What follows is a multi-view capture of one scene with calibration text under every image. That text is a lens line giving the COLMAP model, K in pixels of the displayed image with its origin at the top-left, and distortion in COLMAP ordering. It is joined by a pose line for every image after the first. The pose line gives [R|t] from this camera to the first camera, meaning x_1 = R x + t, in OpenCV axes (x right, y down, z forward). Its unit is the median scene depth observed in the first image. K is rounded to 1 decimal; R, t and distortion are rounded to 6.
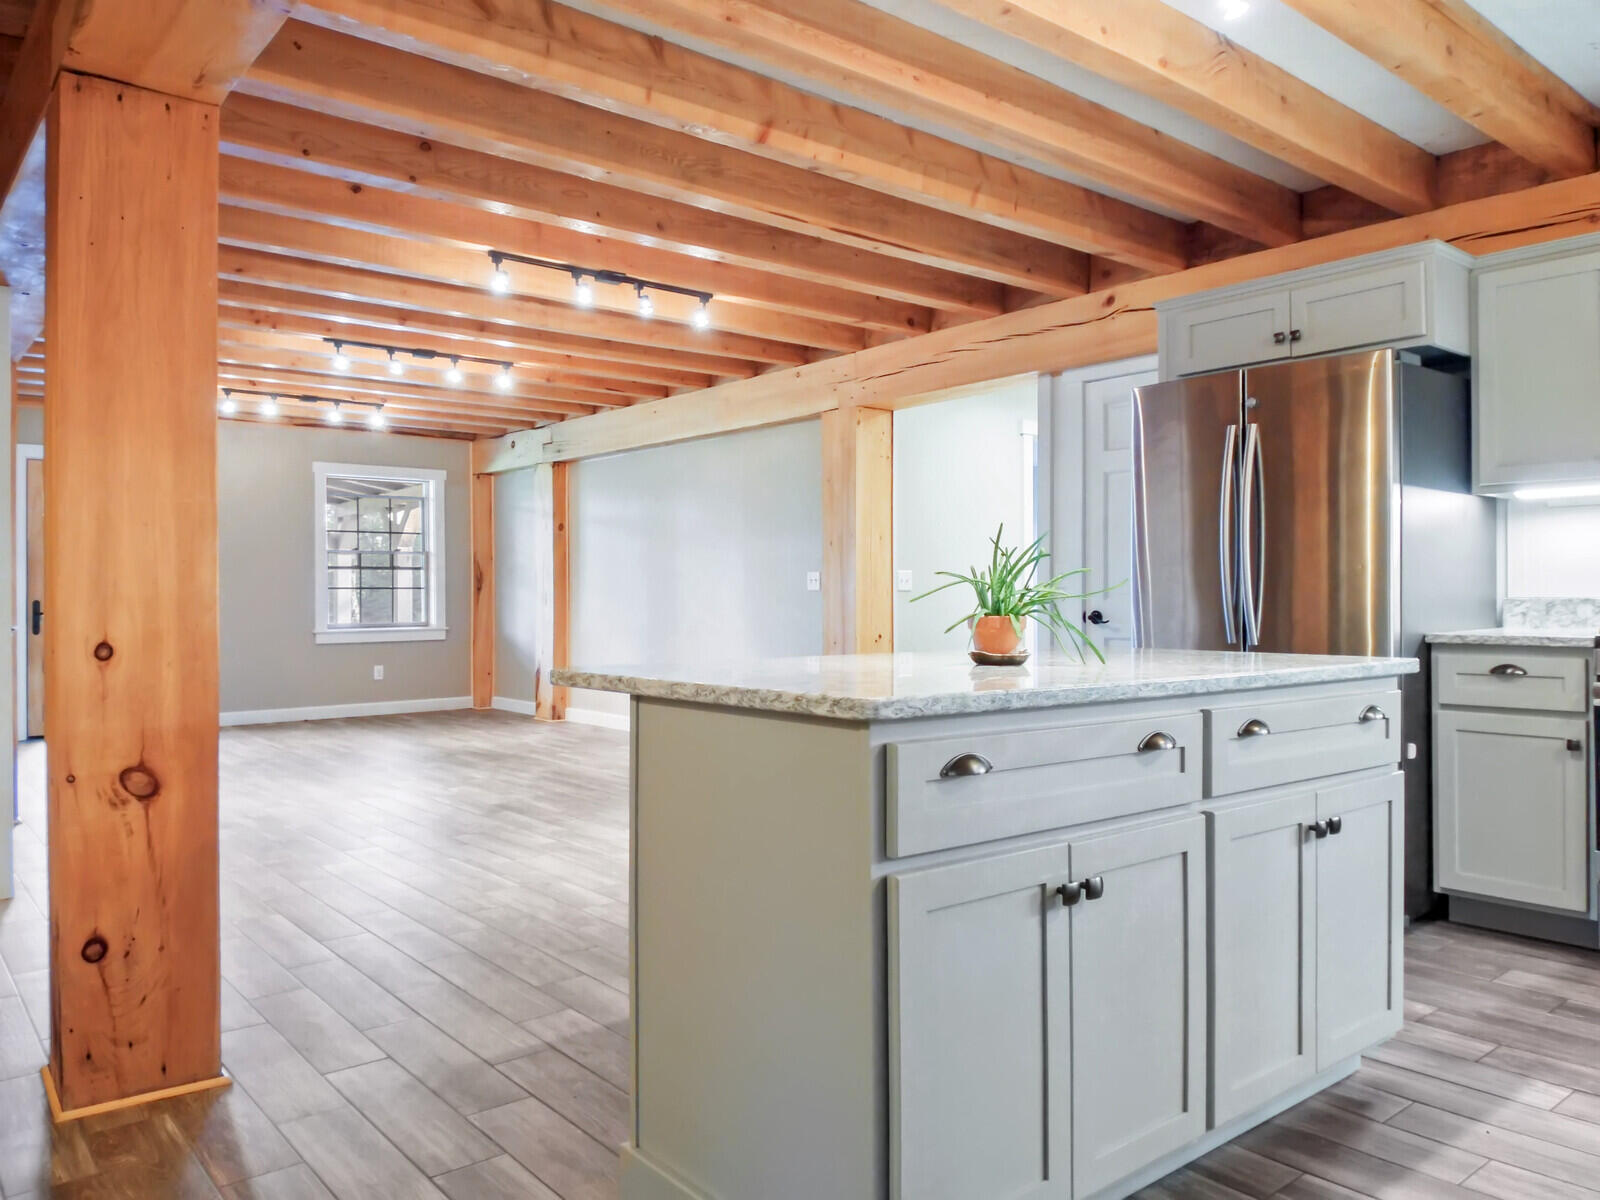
lens RADIAL K [[1175.2, 0, 794.1], [0, 1175.2, 586.7], [0, 0, 1]] dist [0.055462, -0.091723]
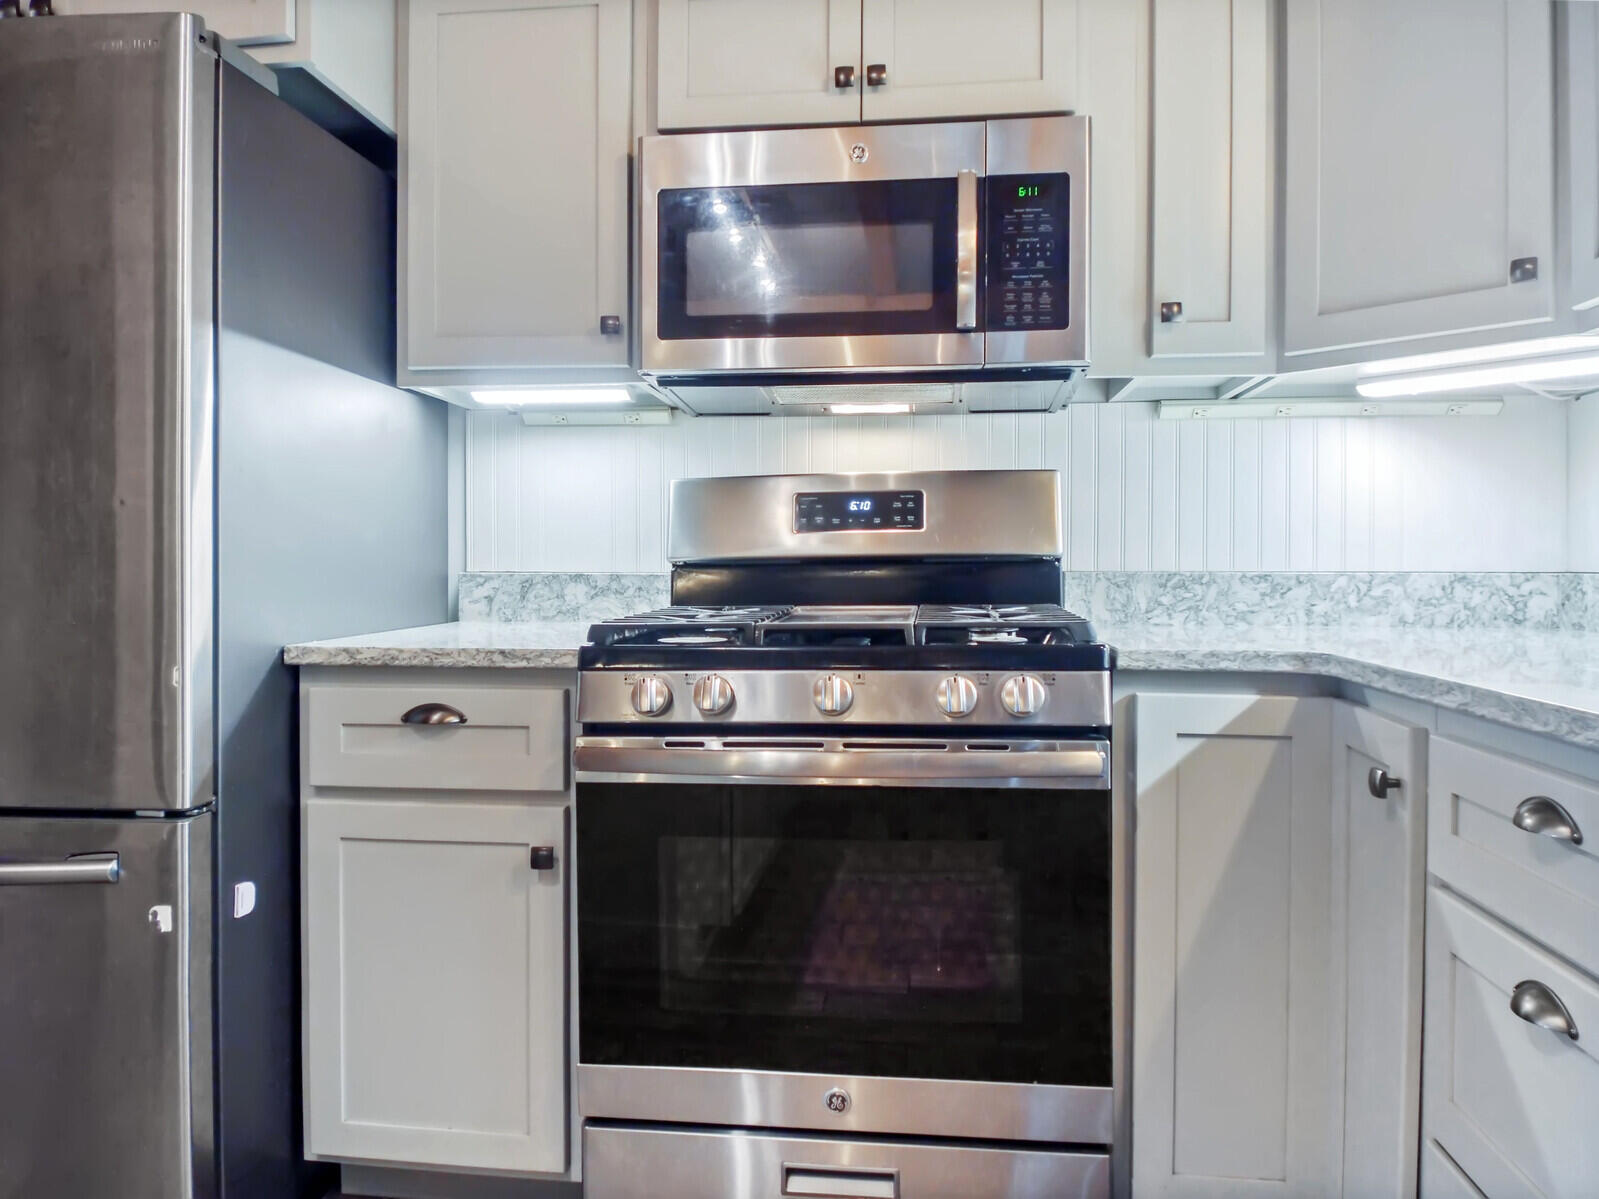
lens RADIAL K [[1098.3, 0, 803.5], [0, 1098.3, 592.9], [0, 0, 1]] dist [0.086382, -0.099099]
pose [[0.721499, -0.012595, 0.692301, 0.351308], [-0.009491, 0.999561, 0.028076, 0.002543], [-0.692350, -0.026827, 0.721063, 0.495171]]
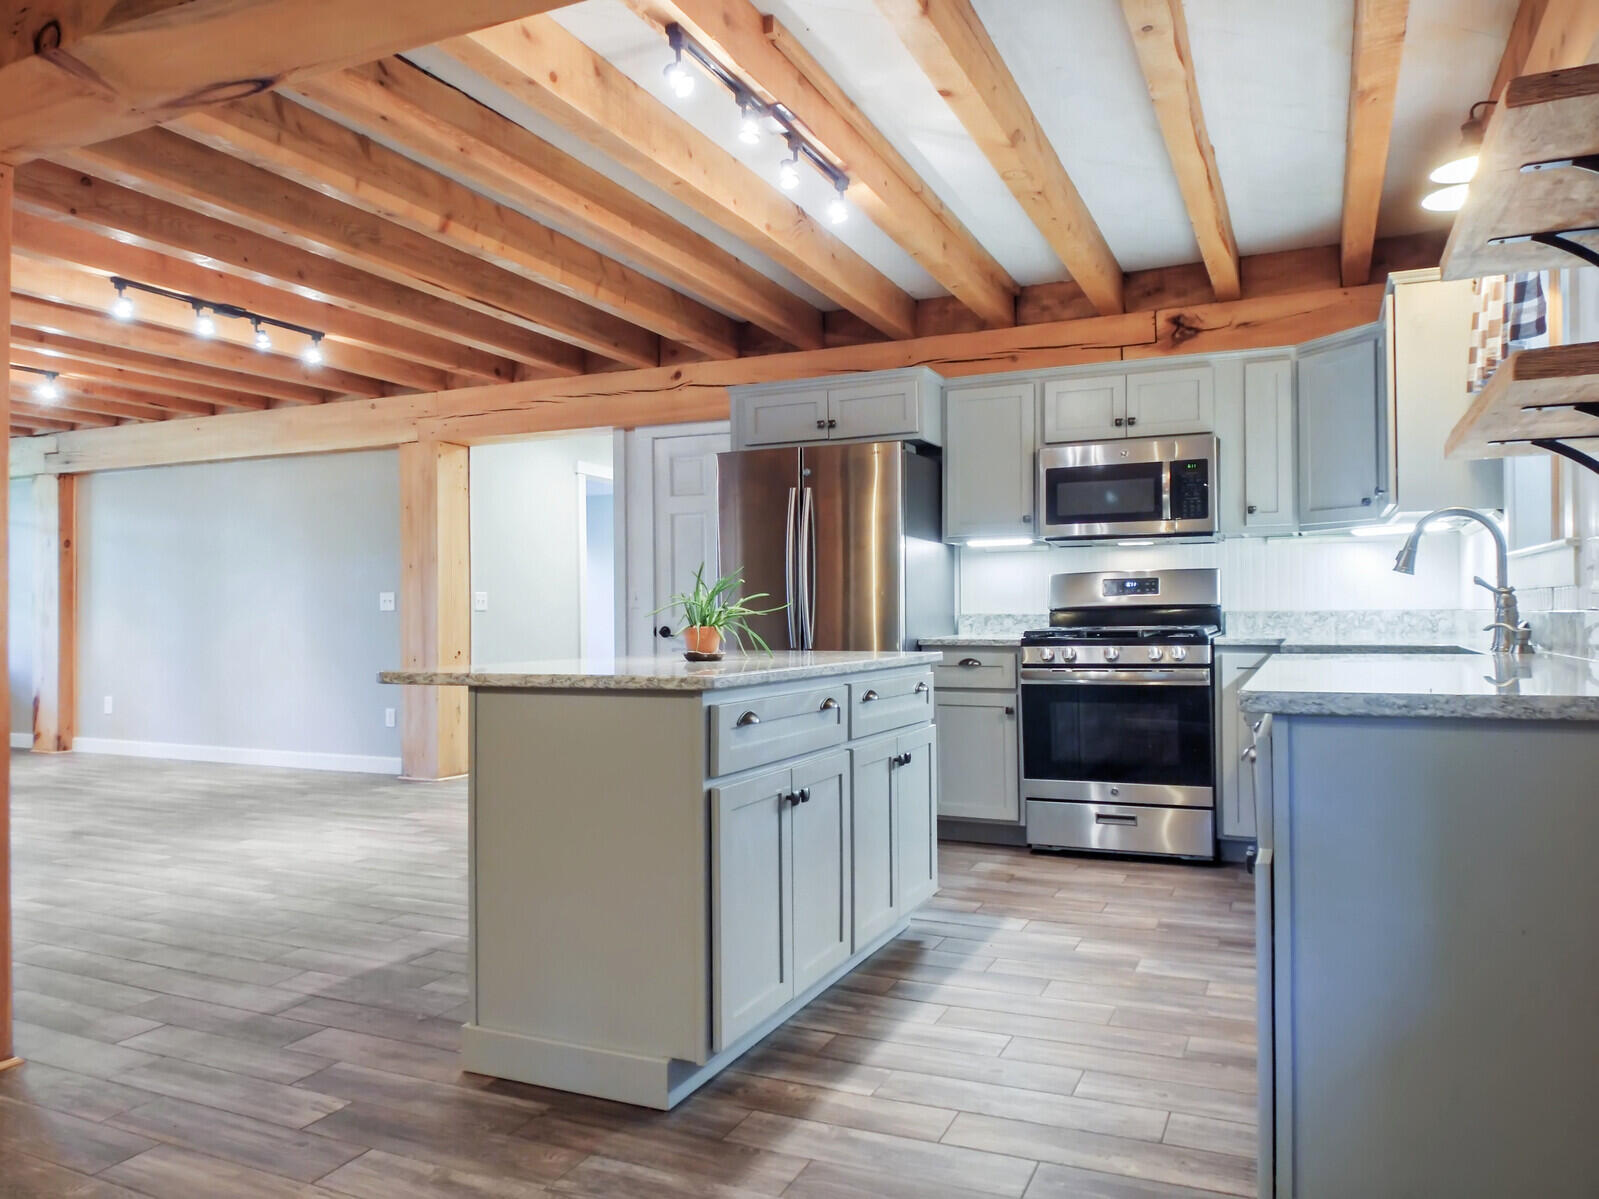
lens RADIAL K [[1133.1, 0, 795.2], [0, 1133.1, 595.0], [0, 0, 1]] dist [0.075288, -0.120685]
pose [[0.900830, 0.003539, 0.434157, -0.192424], [0.001144, 0.999944, -0.010525, 0.000536], [-0.434170, 0.009978, 0.900776, -0.170011]]
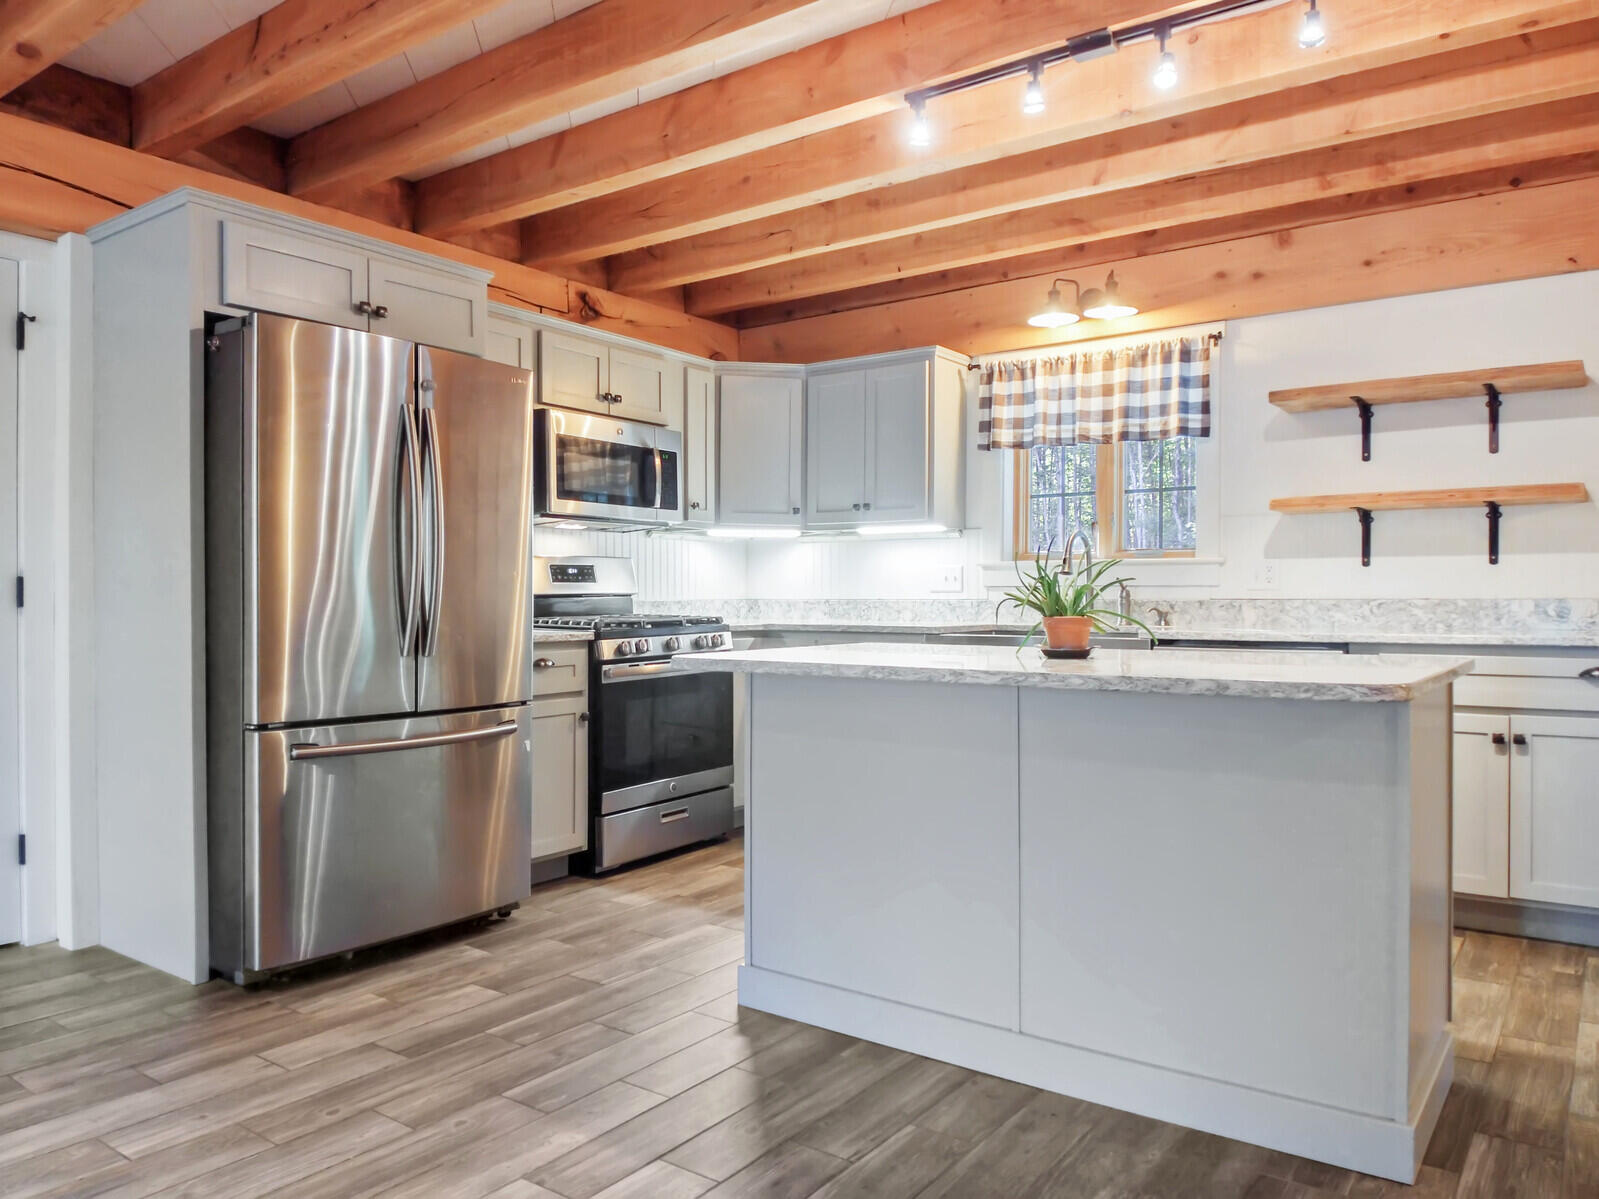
lens RADIAL K [[1159.7, 0, 771.7], [0, 1159.7, 597.4], [0, 0, 1]] dist [0.000664, -0.004679]
pose [[-0.234478, 0.002640, 0.972118, -0.528327], [-0.001530, 0.999994, -0.003085, 0.006908], [-0.972120, -0.002211, -0.234473, 0.947507]]
